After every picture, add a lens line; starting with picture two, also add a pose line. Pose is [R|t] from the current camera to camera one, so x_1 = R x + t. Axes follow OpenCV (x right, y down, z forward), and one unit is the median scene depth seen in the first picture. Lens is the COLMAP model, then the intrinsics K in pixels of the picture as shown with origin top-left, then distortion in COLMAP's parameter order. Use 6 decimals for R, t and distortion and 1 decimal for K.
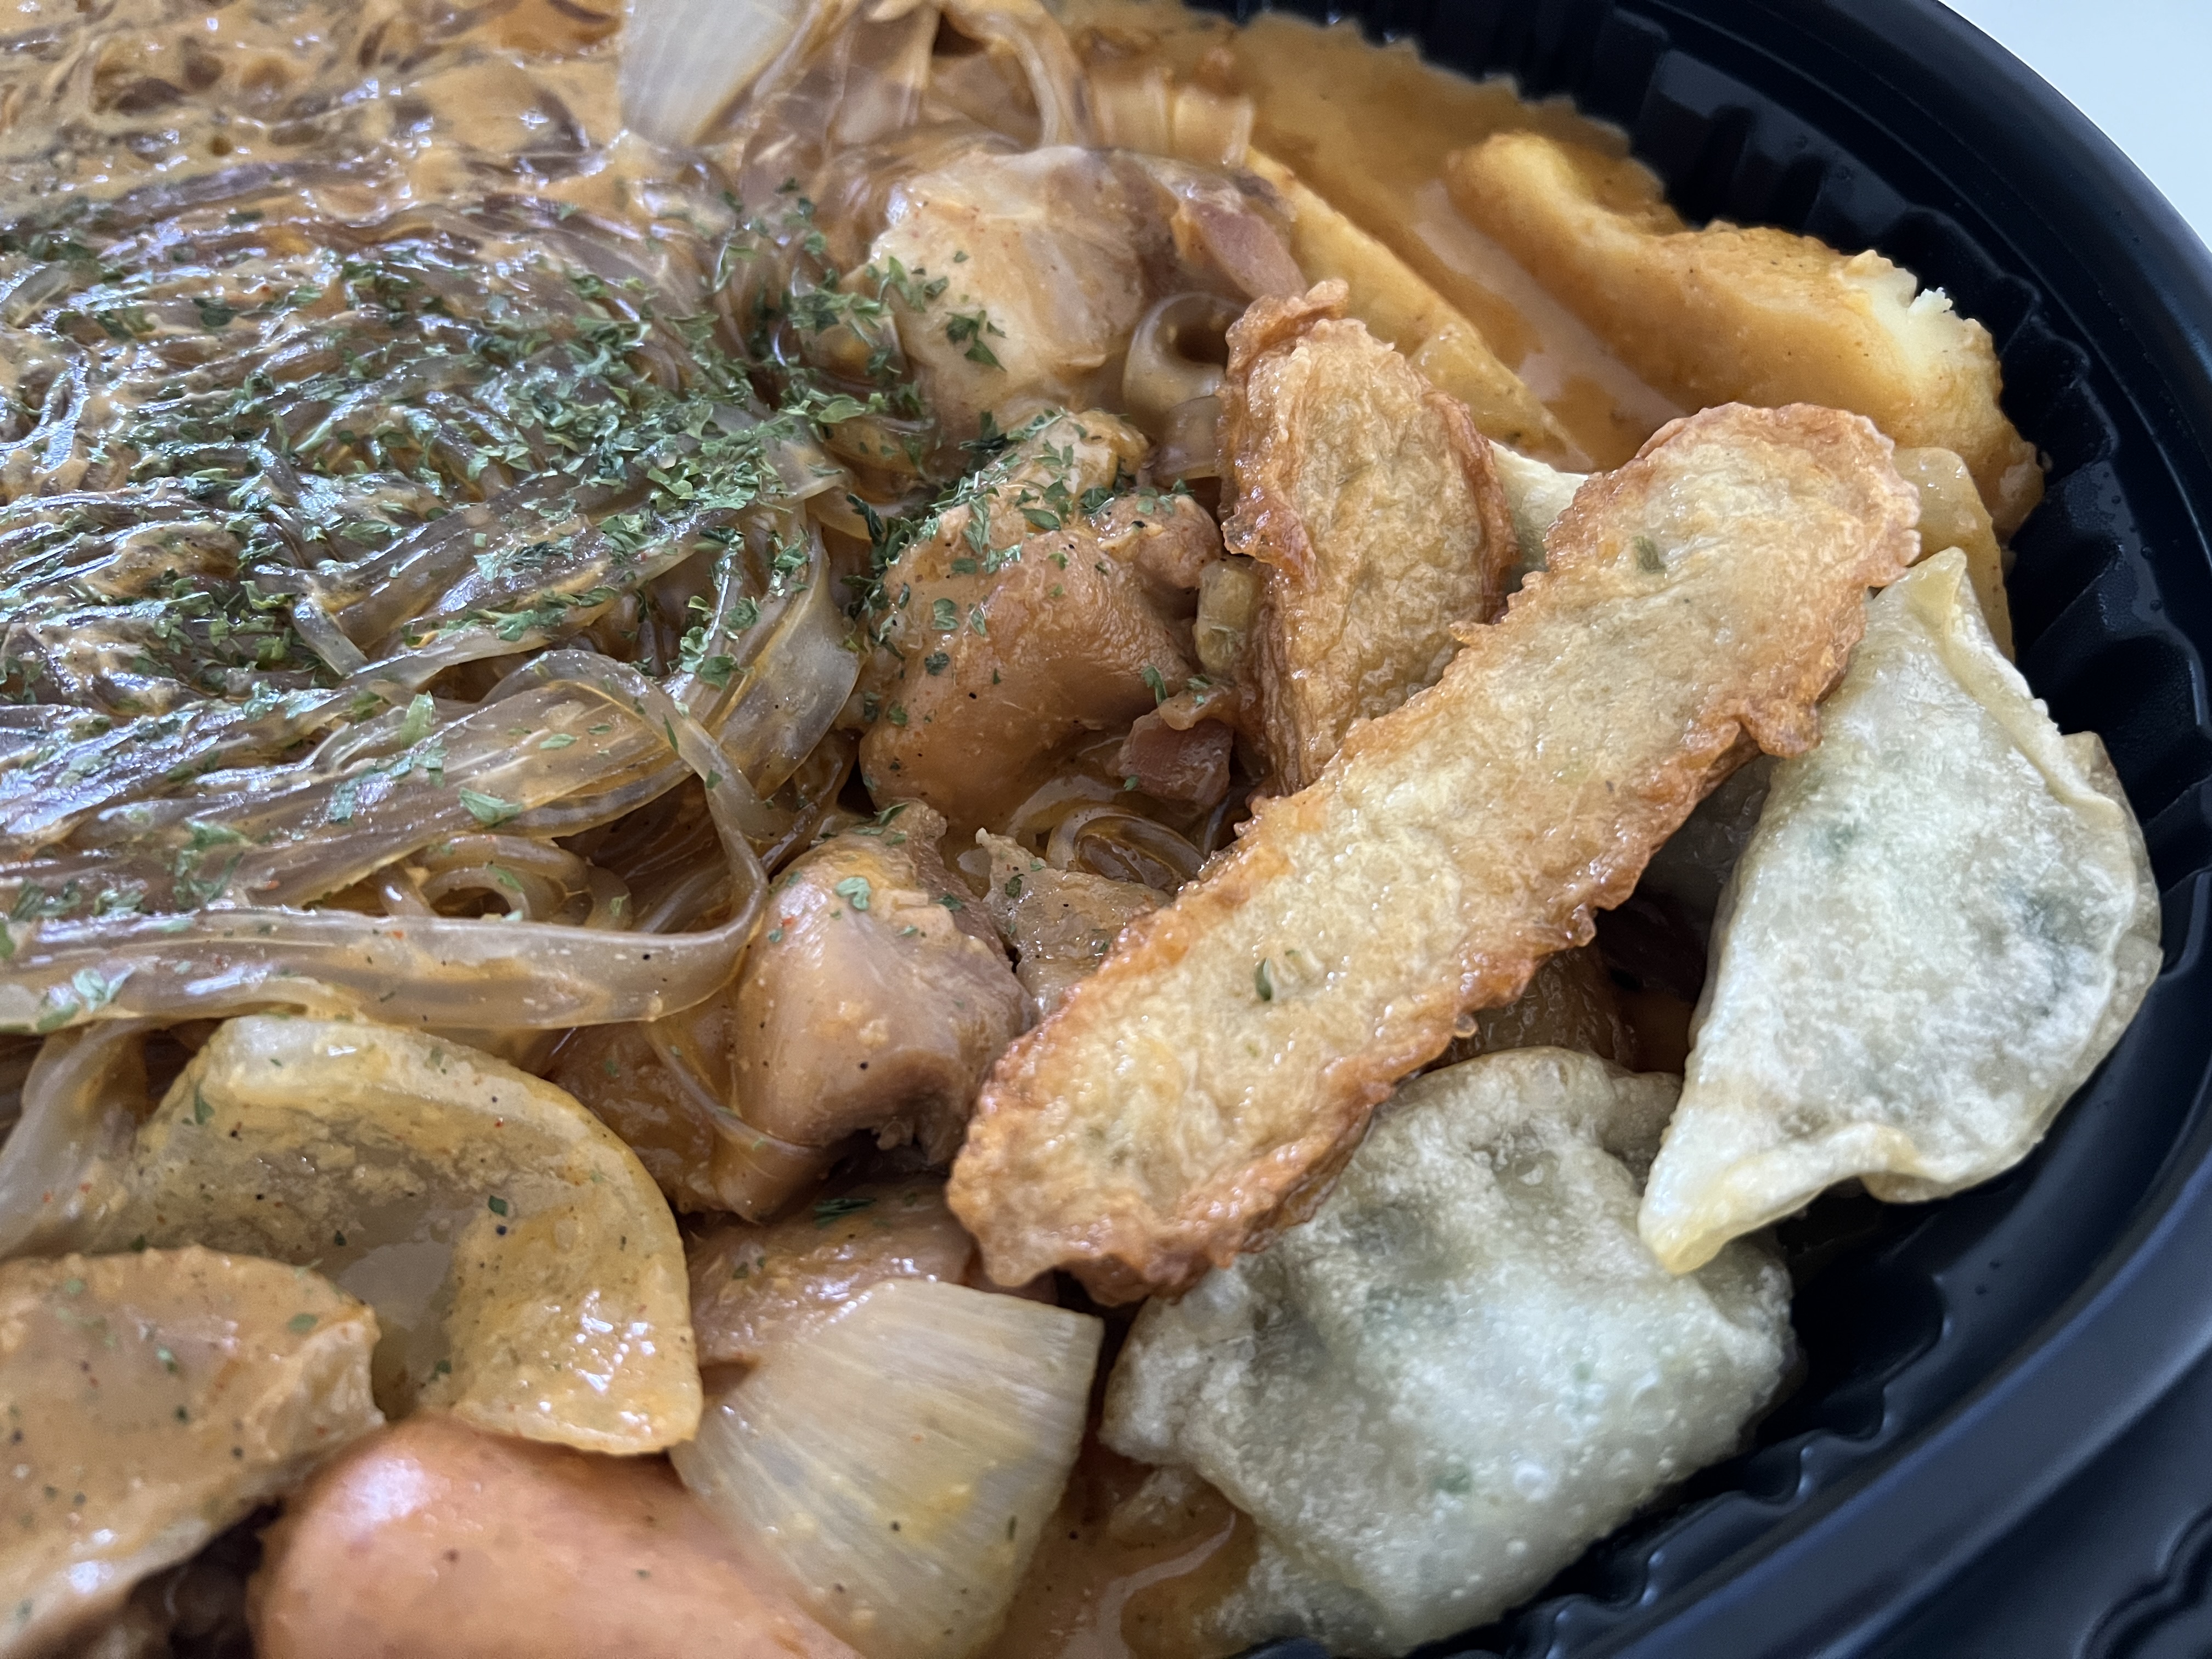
lens RADIAL K [[1758.6, 0, 1102.1], [0, 1758.6, 851.2], [0, 0, 1]] dist [-0.010378, -0.016272]
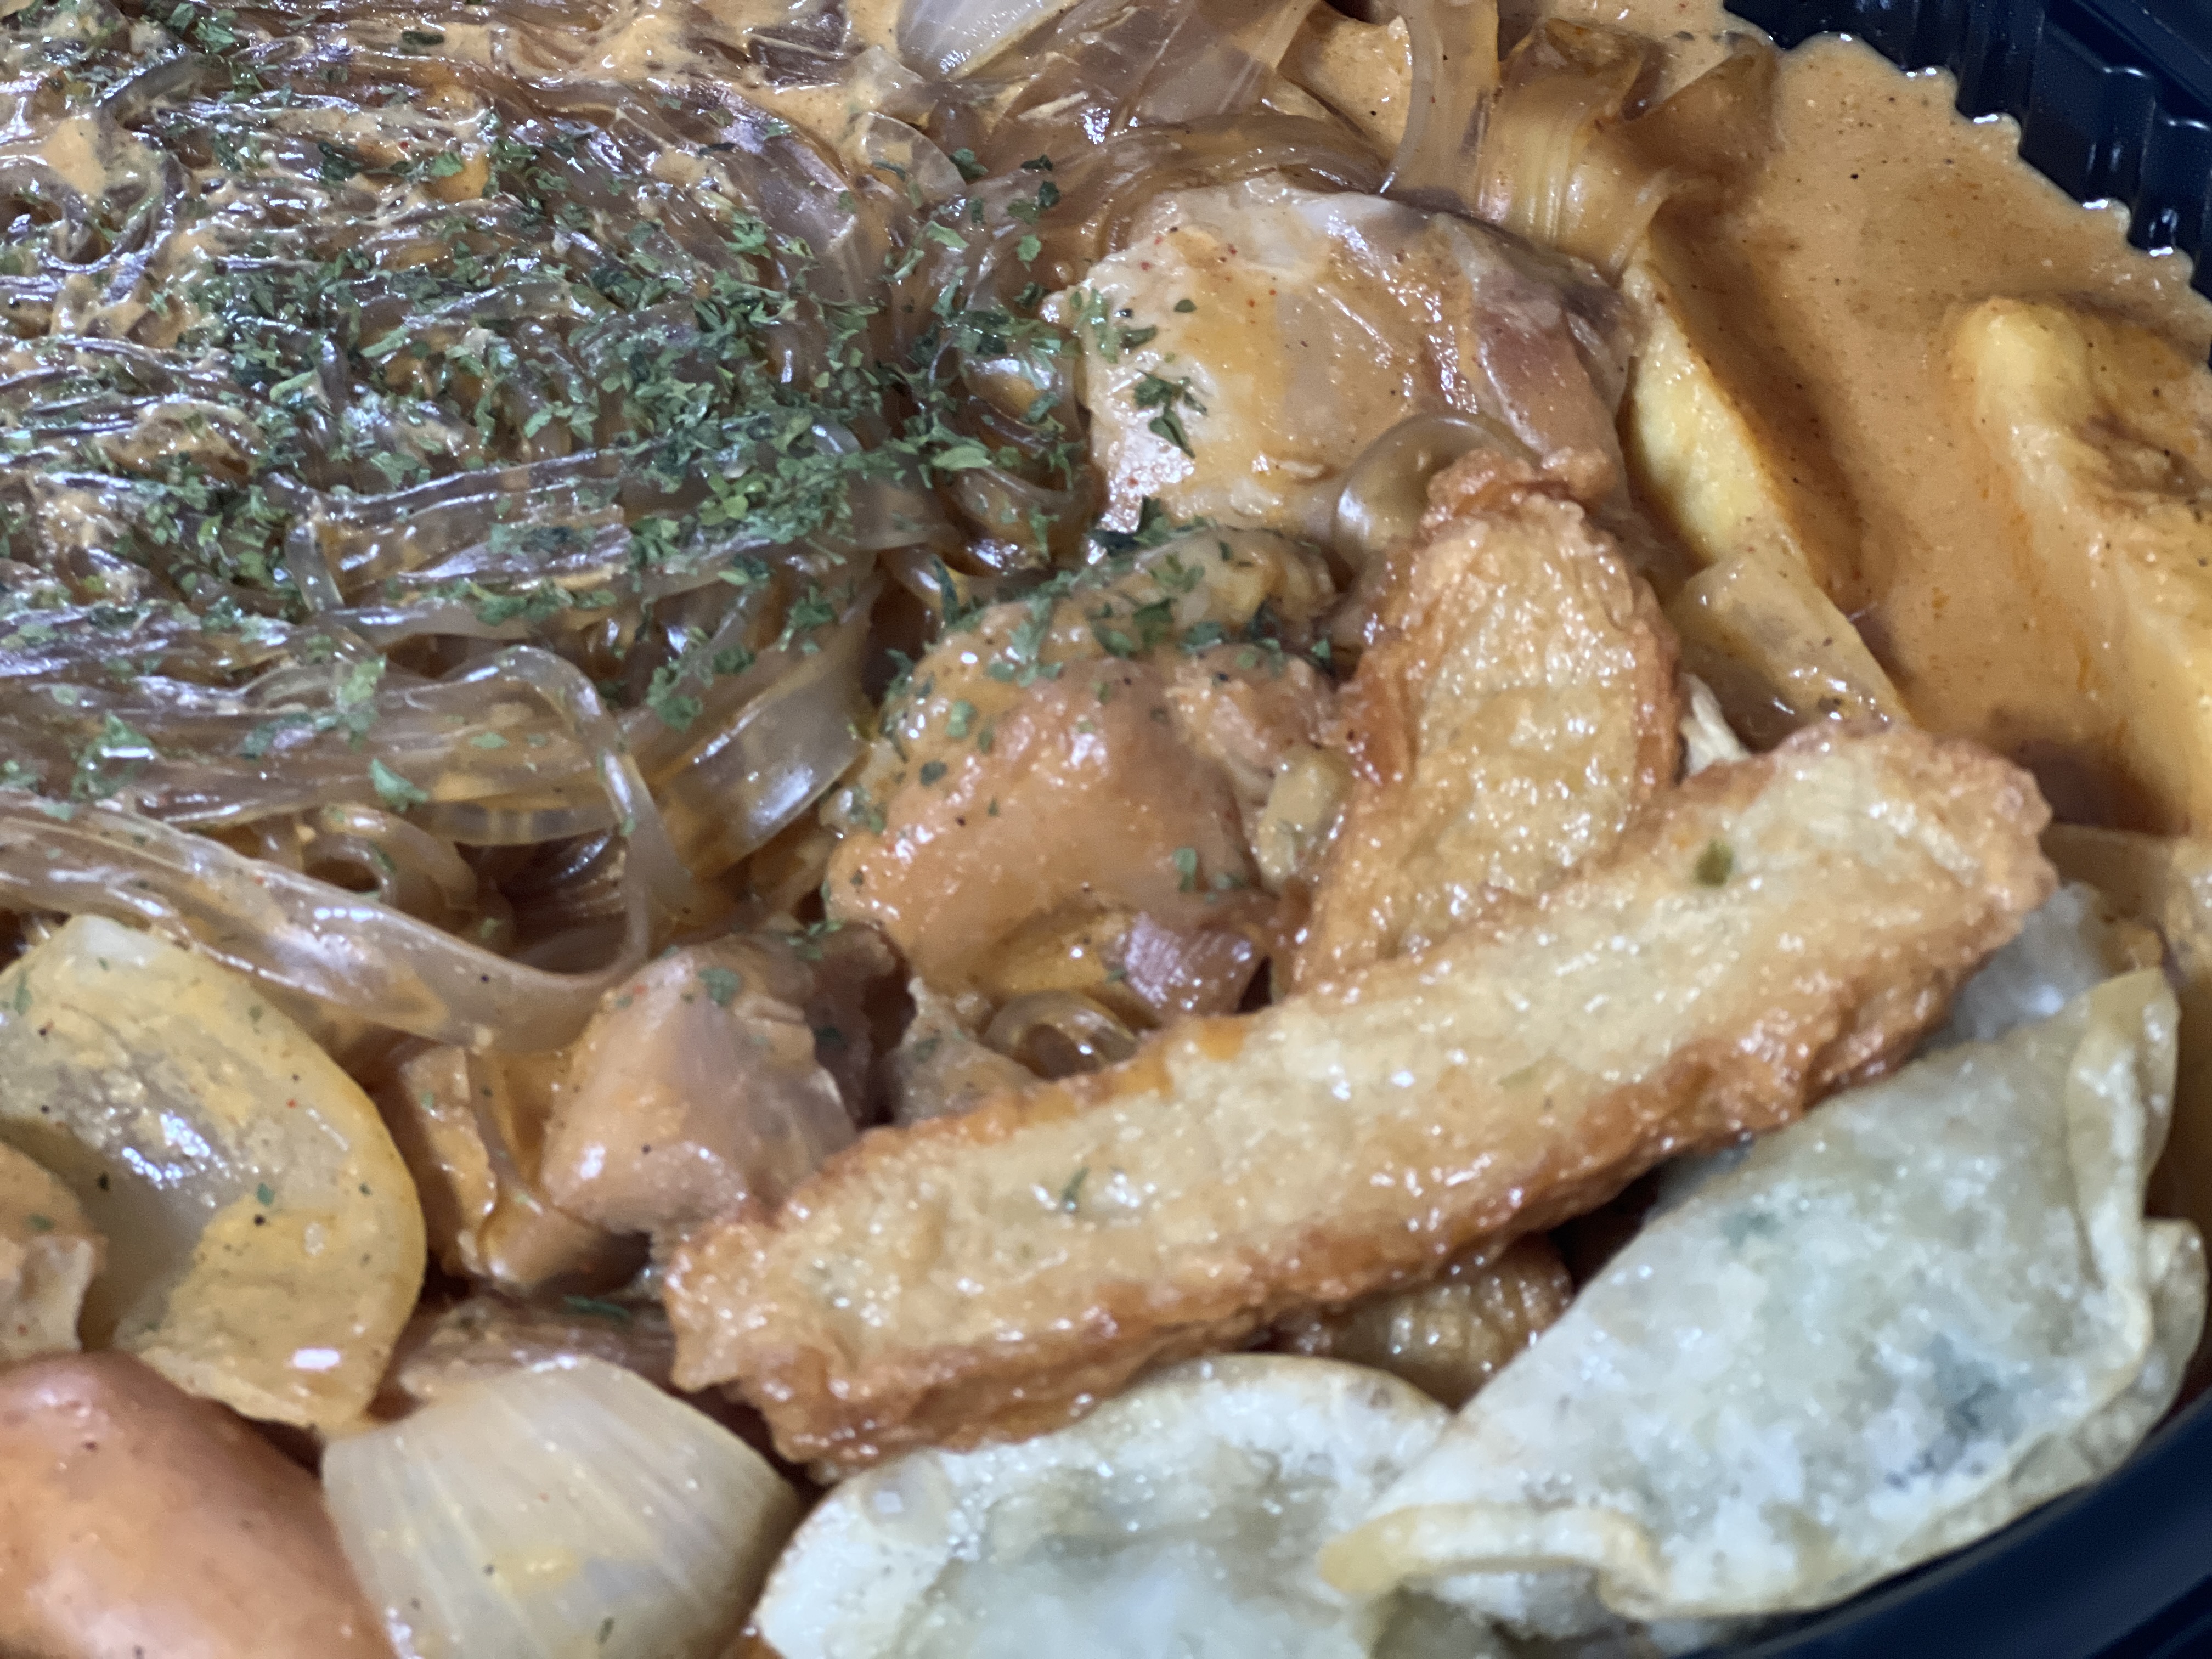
lens RADIAL K [[4934.5, 0, 1110.3], [0, 4934.5, 822.2], [0, 0, 1]] dist [0.259874, 0.000000]
pose [[0.912473, 0.259746, -0.316110, 0.781756], [-0.297536, 0.951606, -0.076929, 0.077591], [0.280830, 0.164249, 0.945599, -1.293381]]
